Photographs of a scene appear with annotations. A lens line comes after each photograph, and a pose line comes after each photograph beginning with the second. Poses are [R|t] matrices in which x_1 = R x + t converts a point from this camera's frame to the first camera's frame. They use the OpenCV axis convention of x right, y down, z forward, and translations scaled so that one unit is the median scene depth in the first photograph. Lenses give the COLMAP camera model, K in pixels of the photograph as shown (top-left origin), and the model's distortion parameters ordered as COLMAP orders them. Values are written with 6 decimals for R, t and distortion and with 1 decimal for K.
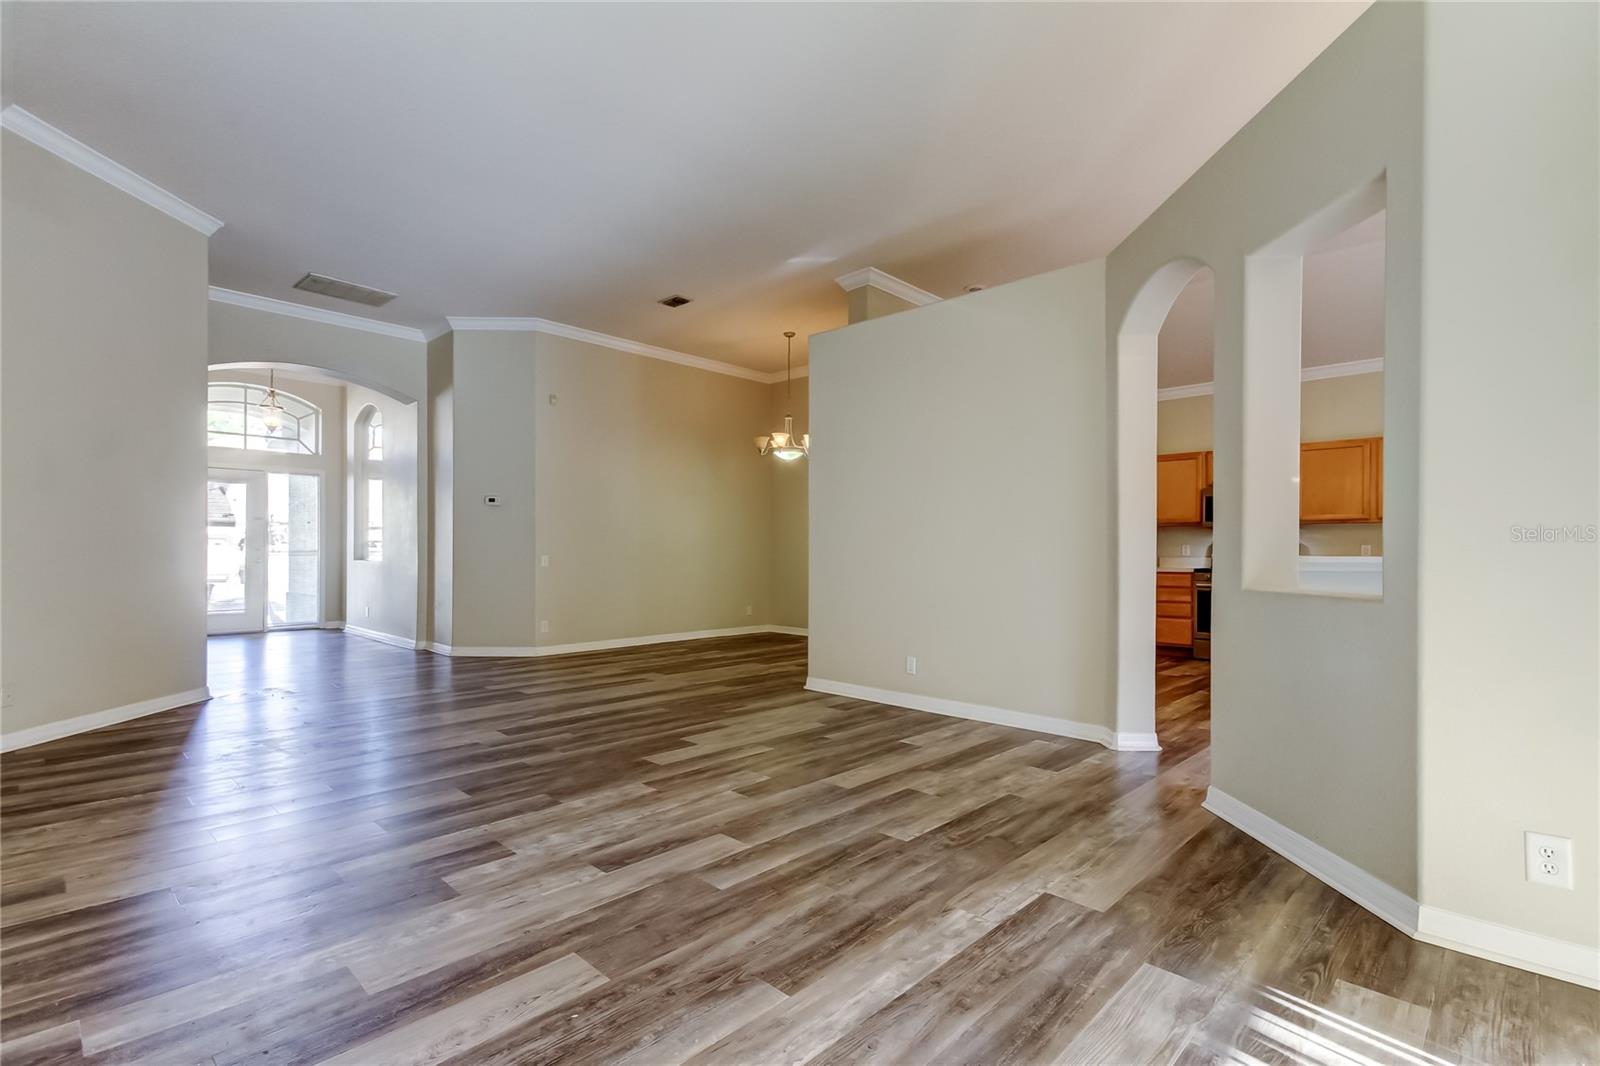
lens RADIAL K [[744.1, 0, 803.2], [0, 744.1, 551.6], [0, 0, 1]] dist [0.015857, -0.003152]
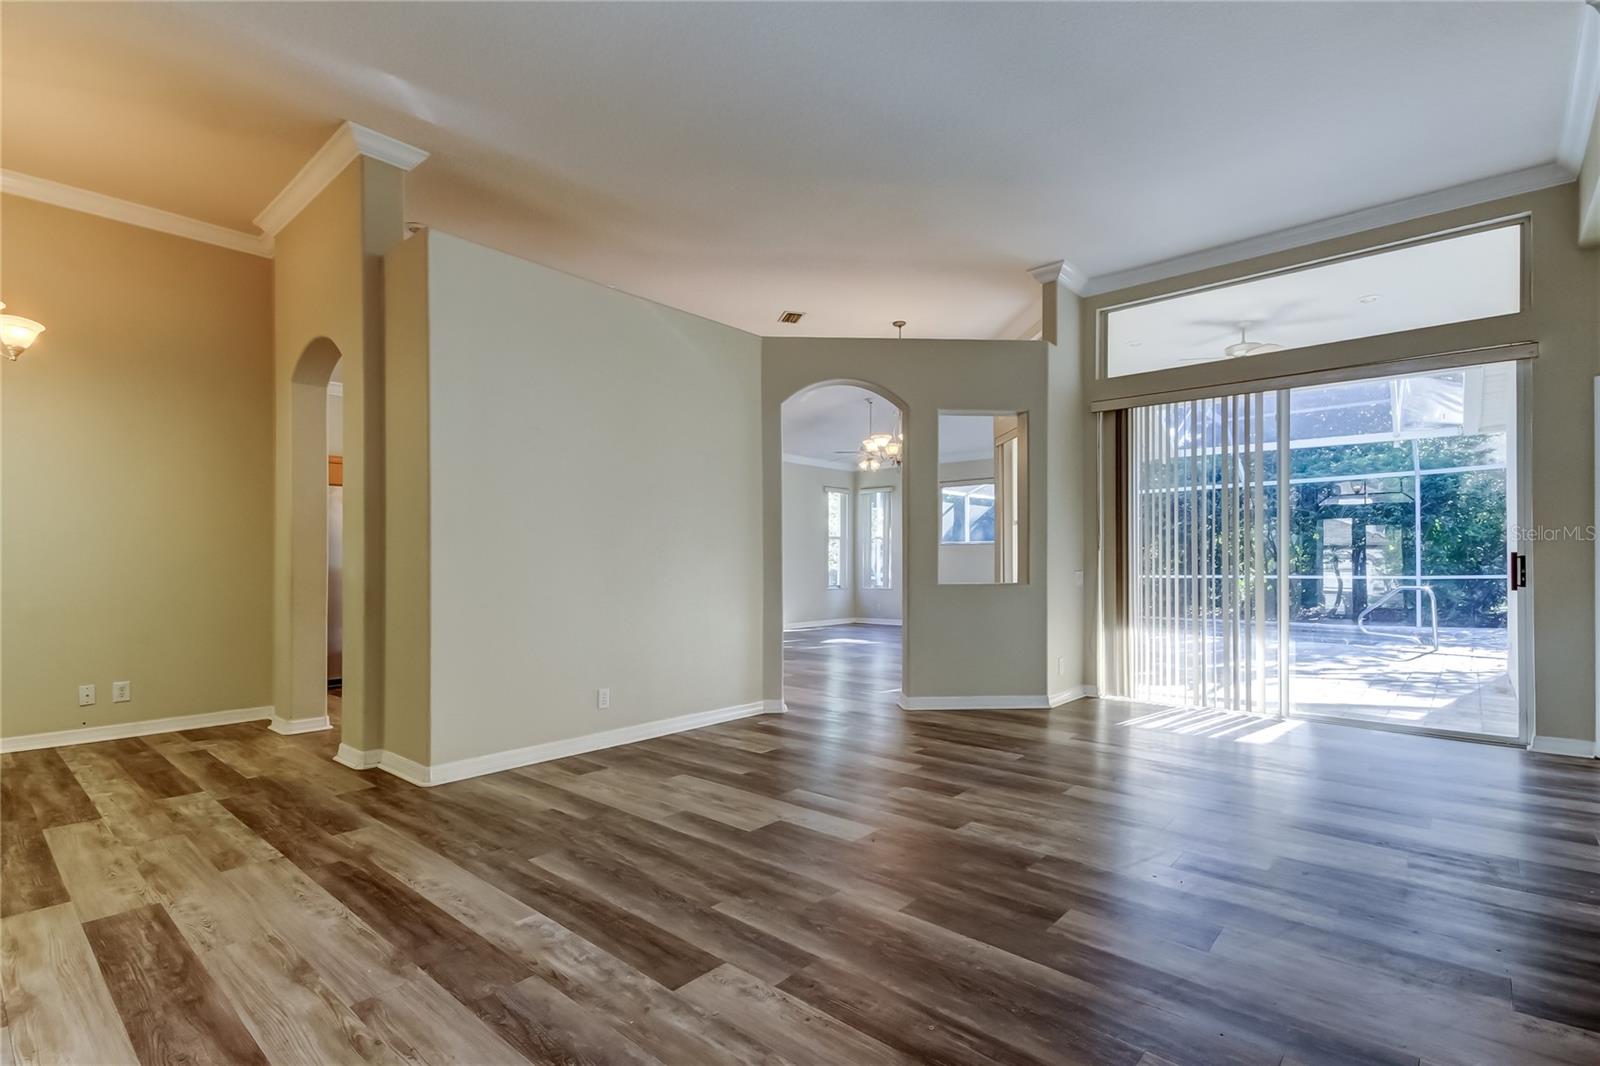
lens RADIAL K [[744.1, 0, 802.4], [0, 744.1, 555.6], [0, 0, 1]] dist [0.015857, -0.003152]
pose [[-0.044793, 0.007798, 0.998966, -1.297585], [0.007173, 0.999946, -0.007484, -0.004948], [-0.998971, 0.006830, -0.044846, 1.457210]]
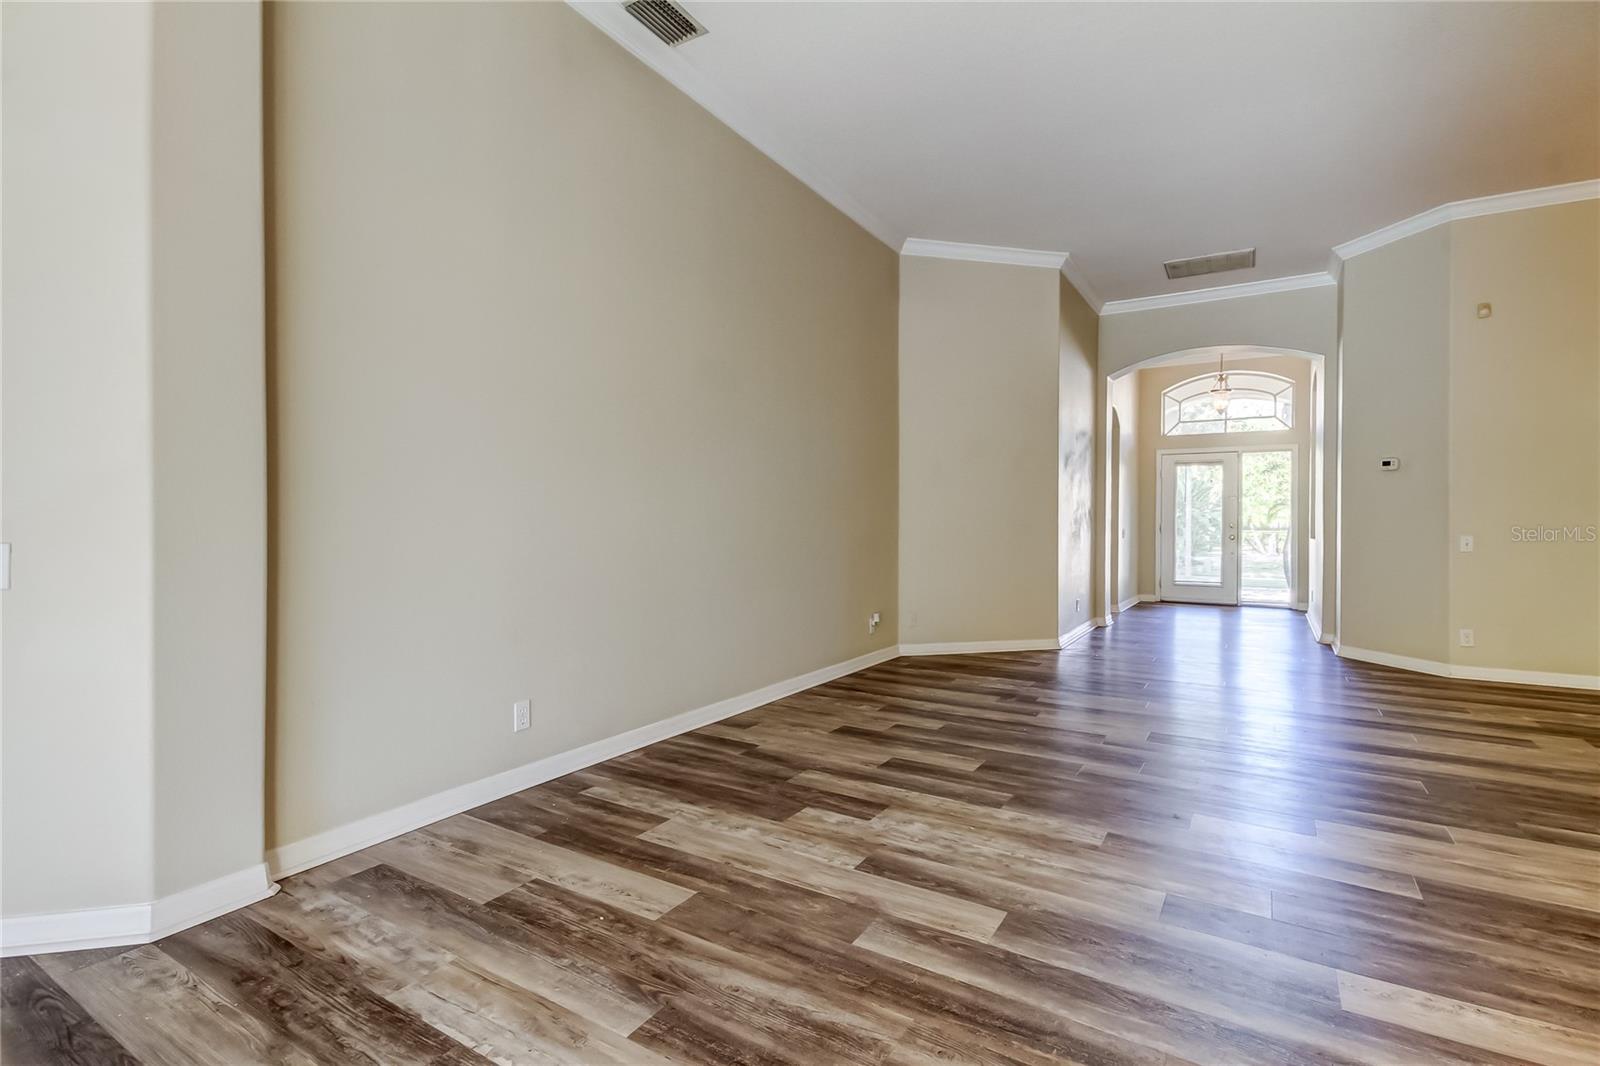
lens RADIAL K [[744.1, 0, 809.0], [0, 744.1, 525.5], [0, 0, 1]] dist [0.015857, -0.003152]
pose [[0.218265, -0.000874, -0.975889, 0.554773], [-0.005377, 0.999983, -0.002098, 0.000943], [0.975875, 0.005706, 0.218256, 0.639860]]
